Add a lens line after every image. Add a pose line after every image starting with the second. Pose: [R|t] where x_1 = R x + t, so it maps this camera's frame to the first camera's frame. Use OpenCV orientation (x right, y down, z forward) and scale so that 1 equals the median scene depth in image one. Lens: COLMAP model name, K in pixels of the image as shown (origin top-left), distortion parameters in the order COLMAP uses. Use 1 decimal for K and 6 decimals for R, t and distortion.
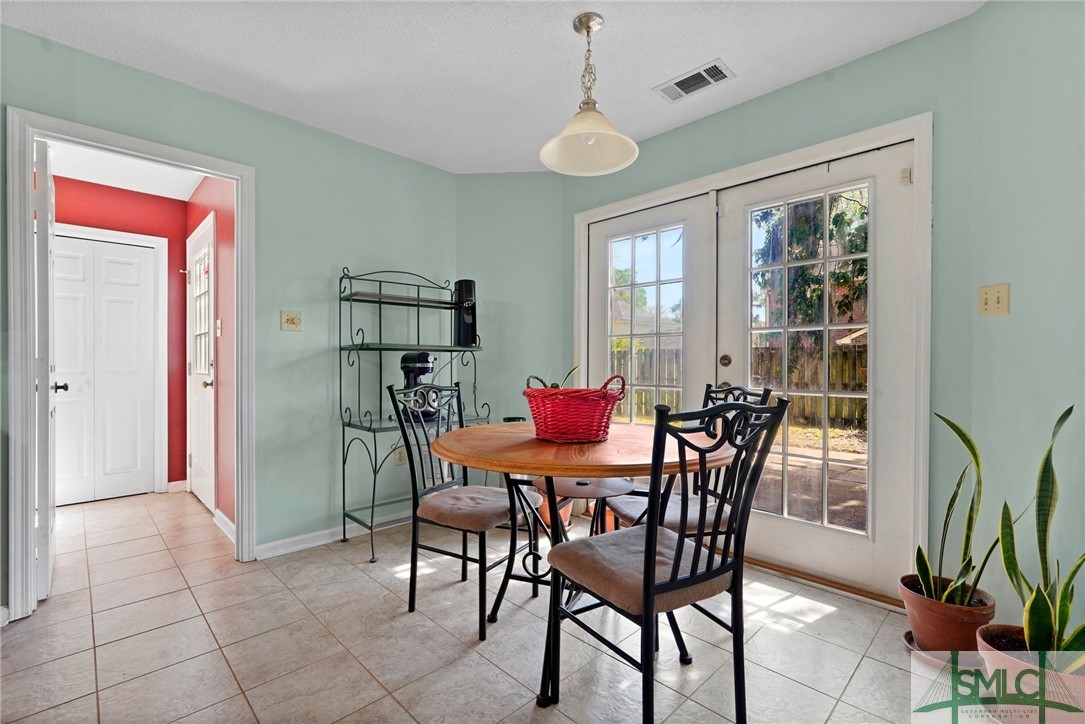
lens RADIAL K [[483.6, 0, 540.6], [0, 483.6, 369.0], [0, 0, 1]] dist [-0.010279, 0.003526]
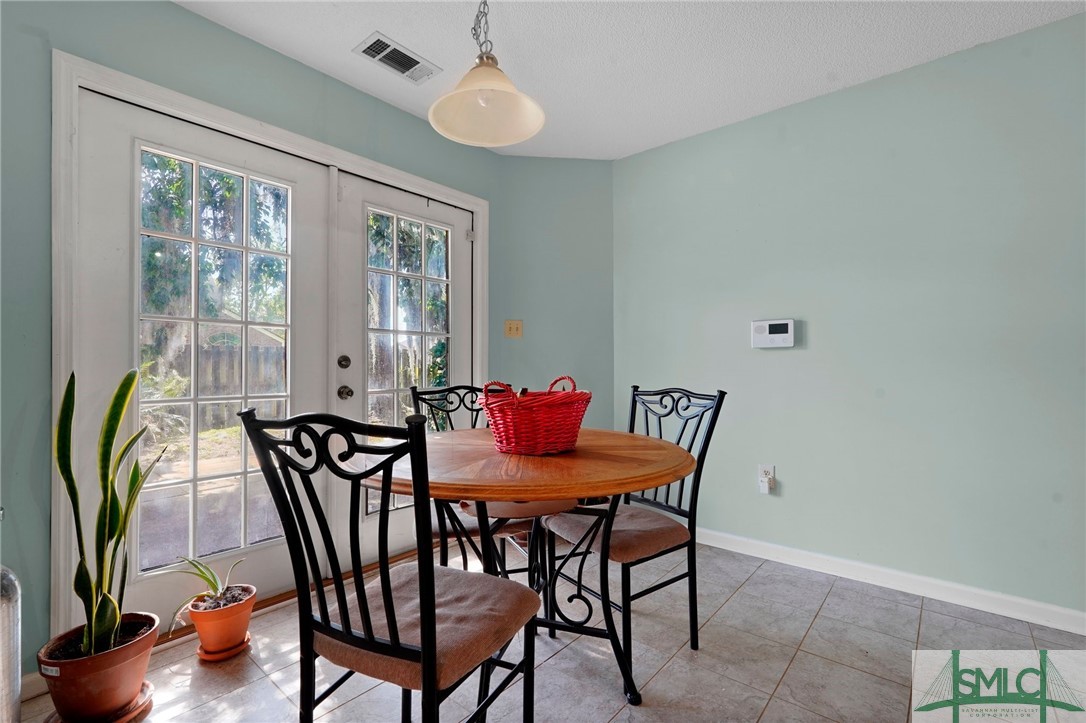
lens RADIAL K [[484.1, 0, 540.0], [0, 484.1, 362.6], [0, 0, 1]] dist [-0.010279, 0.003526]
pose [[-0.076850, 0.009486, 0.996998, -0.506798], [0.009951, 0.999912, -0.008747, -0.003451], [-0.996993, 0.009248, -0.076938, 0.655404]]
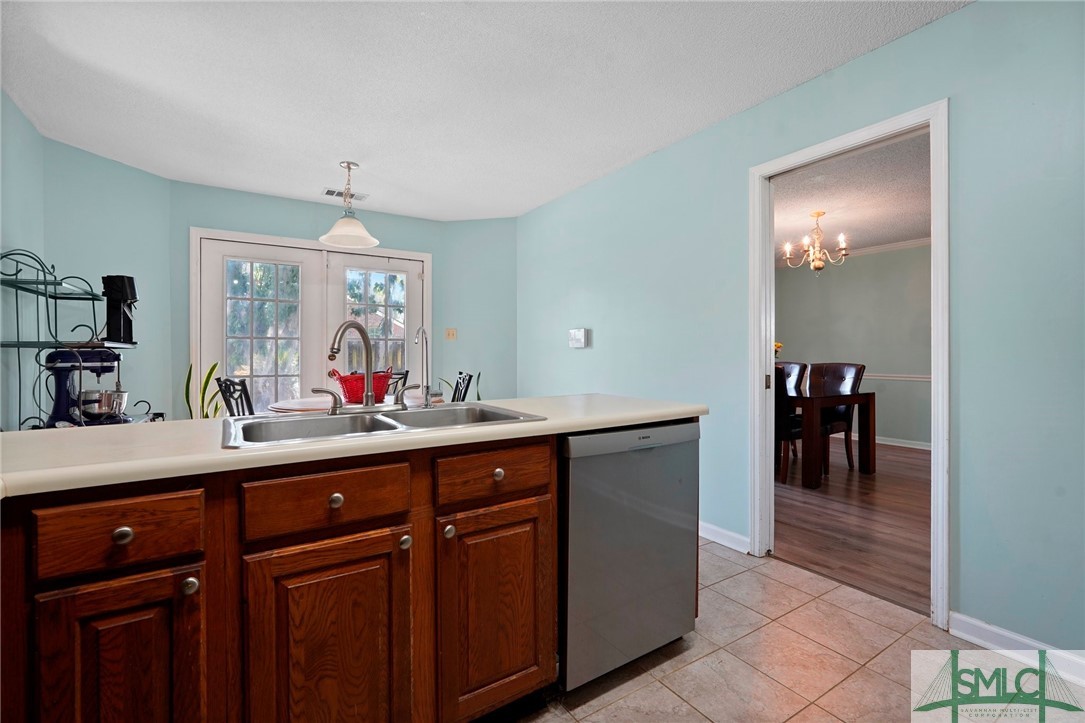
lens RADIAL K [[483.6, 0, 546.7], [0, 483.6, 360.3], [0, 0, 1]] dist [-0.010279, 0.003526]
pose [[0.200129, -0.014822, 0.979657, -0.996852], [0.012816, 0.999840, 0.012509, -0.015951], [-0.979686, 0.010052, 0.200287, -0.030987]]
